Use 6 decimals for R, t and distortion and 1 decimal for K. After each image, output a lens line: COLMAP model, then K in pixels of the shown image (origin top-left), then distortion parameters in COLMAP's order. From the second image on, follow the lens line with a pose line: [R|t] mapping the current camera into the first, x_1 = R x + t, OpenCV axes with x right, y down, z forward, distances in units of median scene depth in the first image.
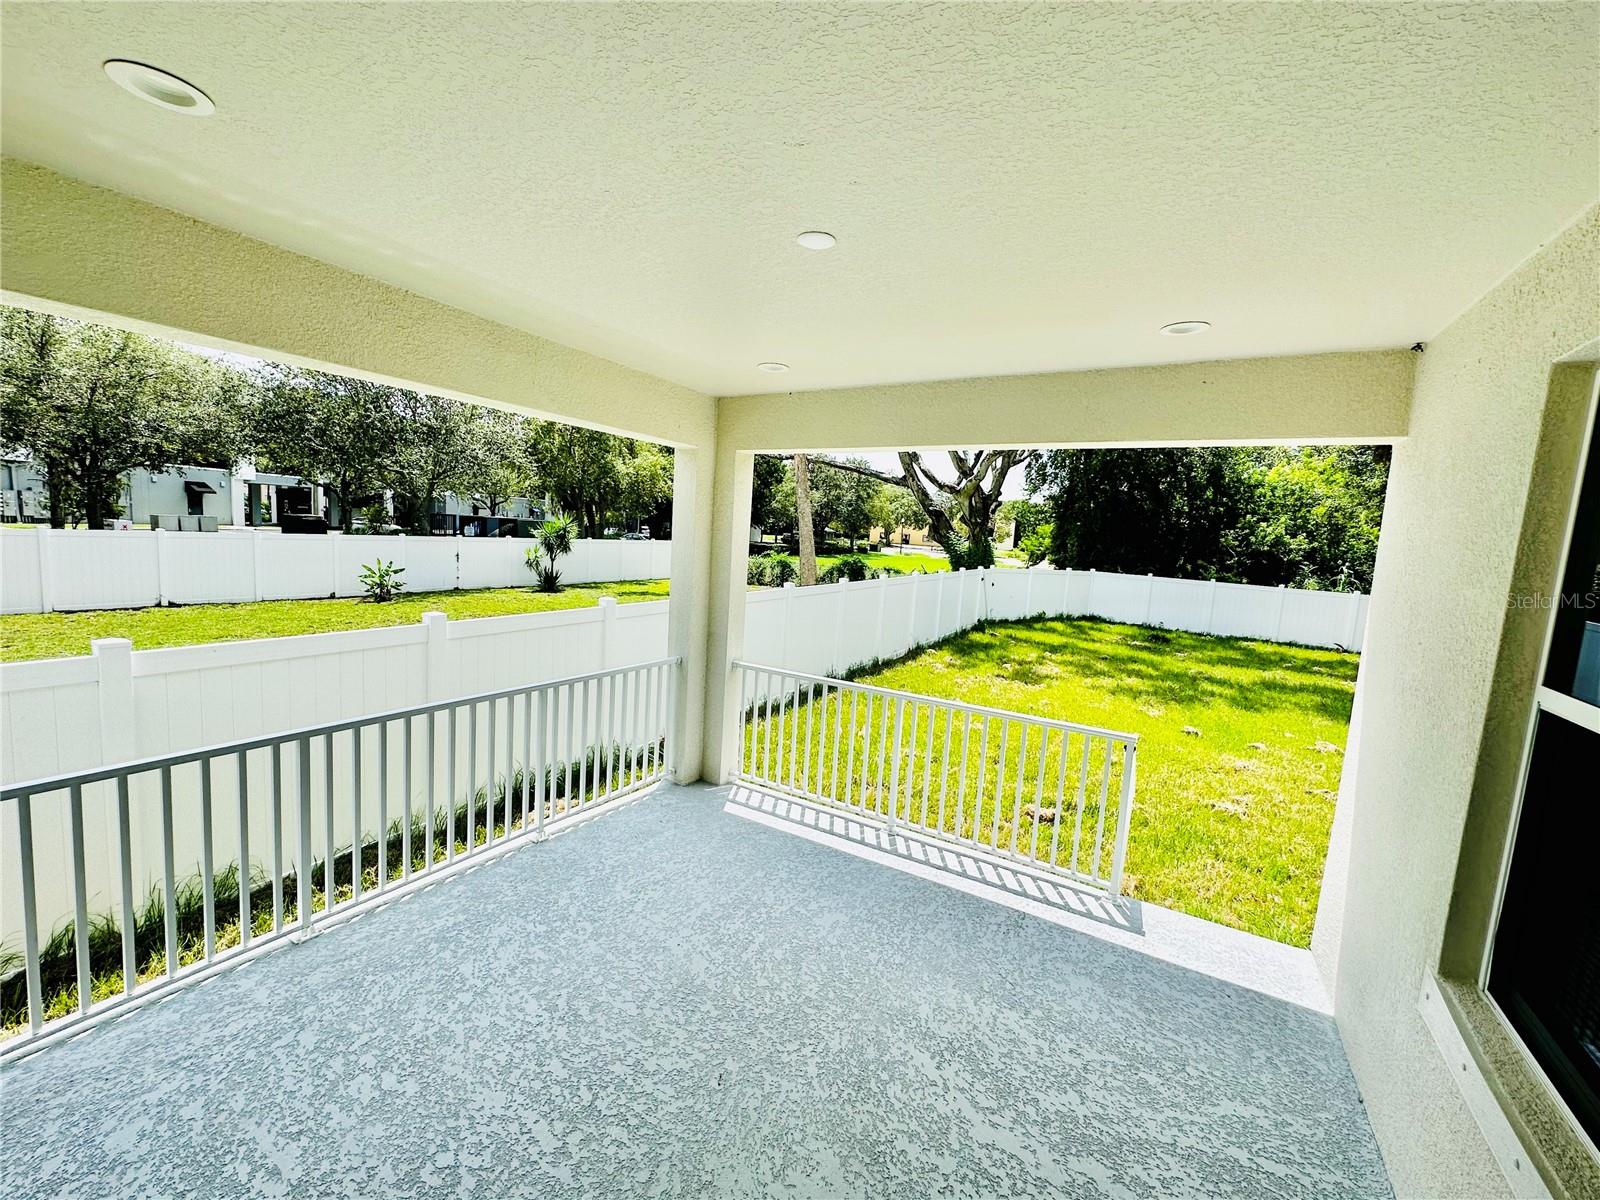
lens RADIAL K [[645.4, 0, 800.0], [0, 645.4, 600.0], [0, 0, 1]] dist [-0.000332, -0.000004]
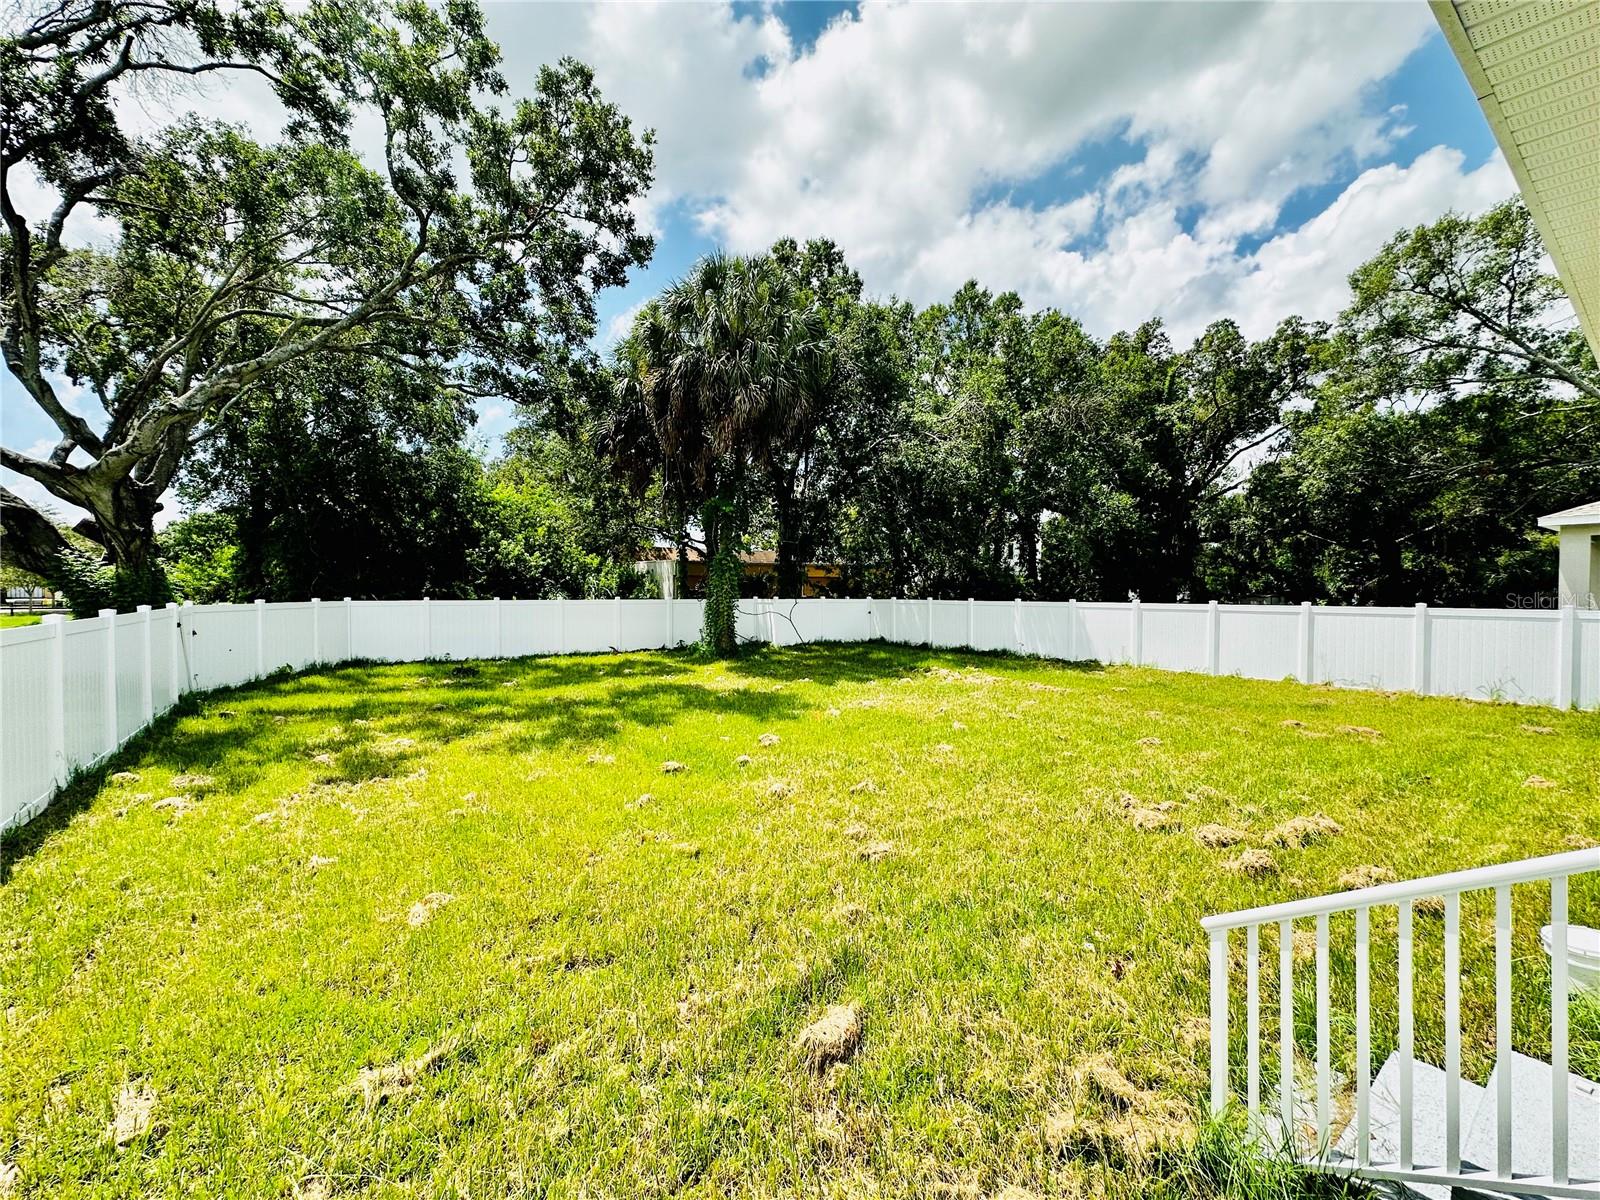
lens RADIAL K [[645.4, 0, 800.0], [0, 645.4, 600.0], [0, 0, 1]] dist [-0.000332, -0.000004]
pose [[0.407889, -0.078849, 0.909621, -0.011752], [0.126195, 0.991571, 0.029364, -0.000991], [-0.904269, 0.102813, 0.414401, 0.229045]]
